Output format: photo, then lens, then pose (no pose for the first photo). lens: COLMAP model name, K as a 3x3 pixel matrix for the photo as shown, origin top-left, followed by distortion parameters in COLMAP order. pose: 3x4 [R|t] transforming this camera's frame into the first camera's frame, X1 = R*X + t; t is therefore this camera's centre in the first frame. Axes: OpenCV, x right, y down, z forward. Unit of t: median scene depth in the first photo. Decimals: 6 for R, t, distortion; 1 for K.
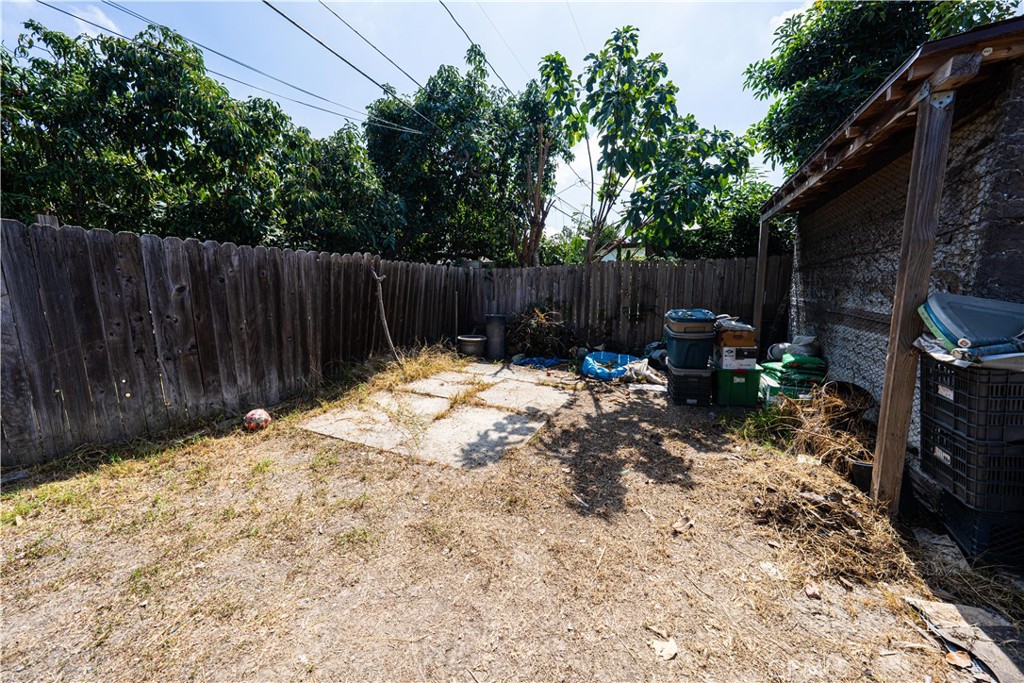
lens RADIAL K [[350.0, 0, 513.0], [0, 350.0, 340.8], [0, 0, 1]] dist [-0.002941, 0.000267]
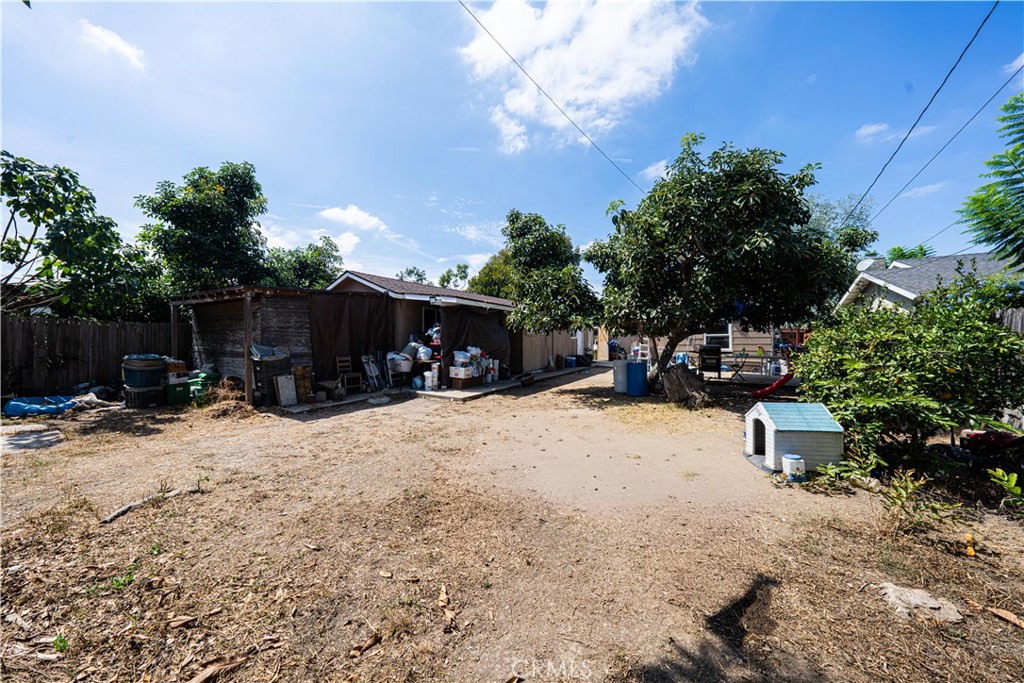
lens RADIAL K [[350.0, 0, 514.1], [0, 350.0, 338.8], [0, 0, 1]] dist [-0.002941, 0.000267]
pose [[0.066904, 0.011716, 0.997691, -1.381532], [0.138236, 0.990179, -0.020898, 0.157351], [-0.988137, 0.139315, 0.064627, -1.188398]]
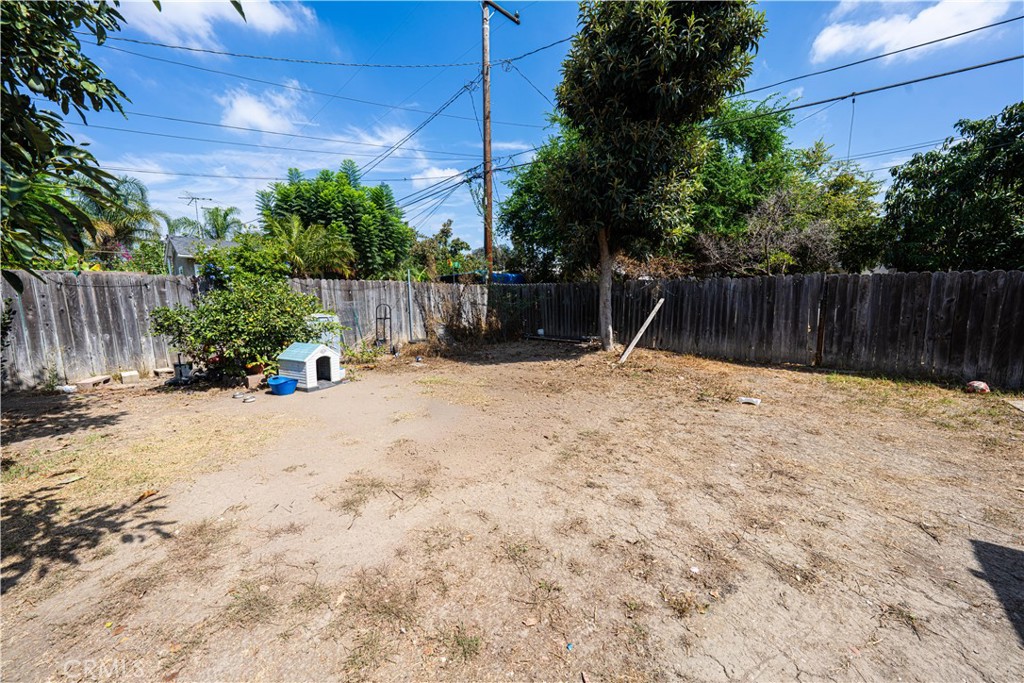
lens RADIAL K [[350.0, 0, 507.7], [0, 350.0, 339.9], [0, 0, 1]] dist [-0.002941, 0.000267]
pose [[-0.275710, 0.123492, -0.953275, 1.269554], [-0.128055, 0.978155, 0.163752, 0.039038], [0.952673, 0.167219, -0.253873, -0.595778]]
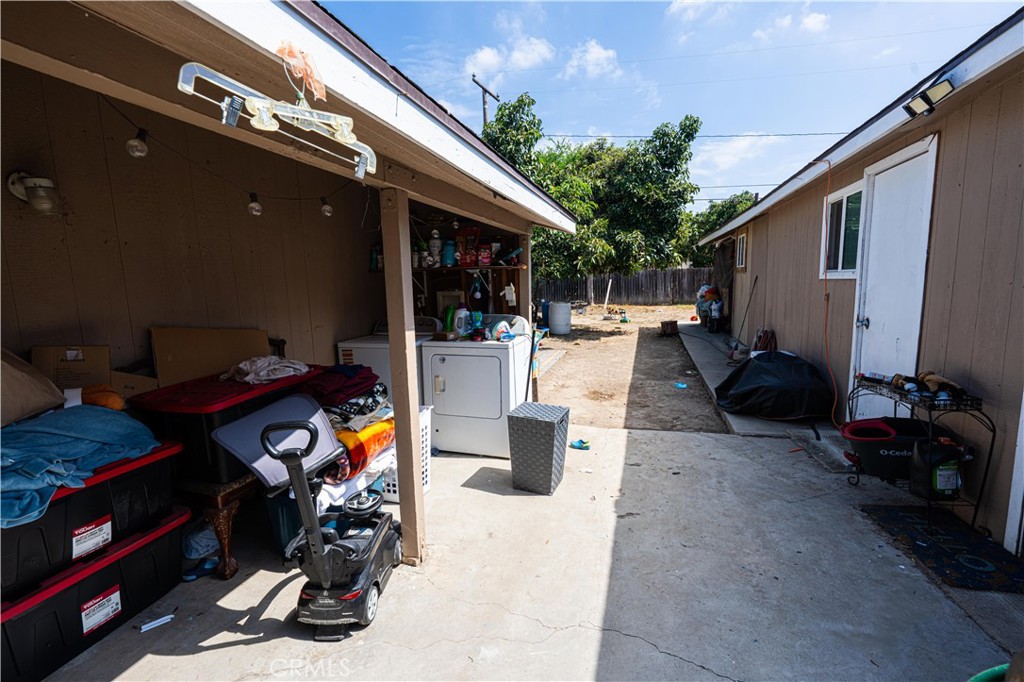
lens RADIAL K [[427.1, 0, 515.1], [0, 427.1, 338.5], [0, 0, 1]] dist [0.000396, -0.000060]
pose [[0.147834, 0.137153, -0.979456, 4.834562], [-0.107741, 0.986677, 0.121903, 0.276613], [0.983126, 0.087506, 0.160642, -2.670675]]
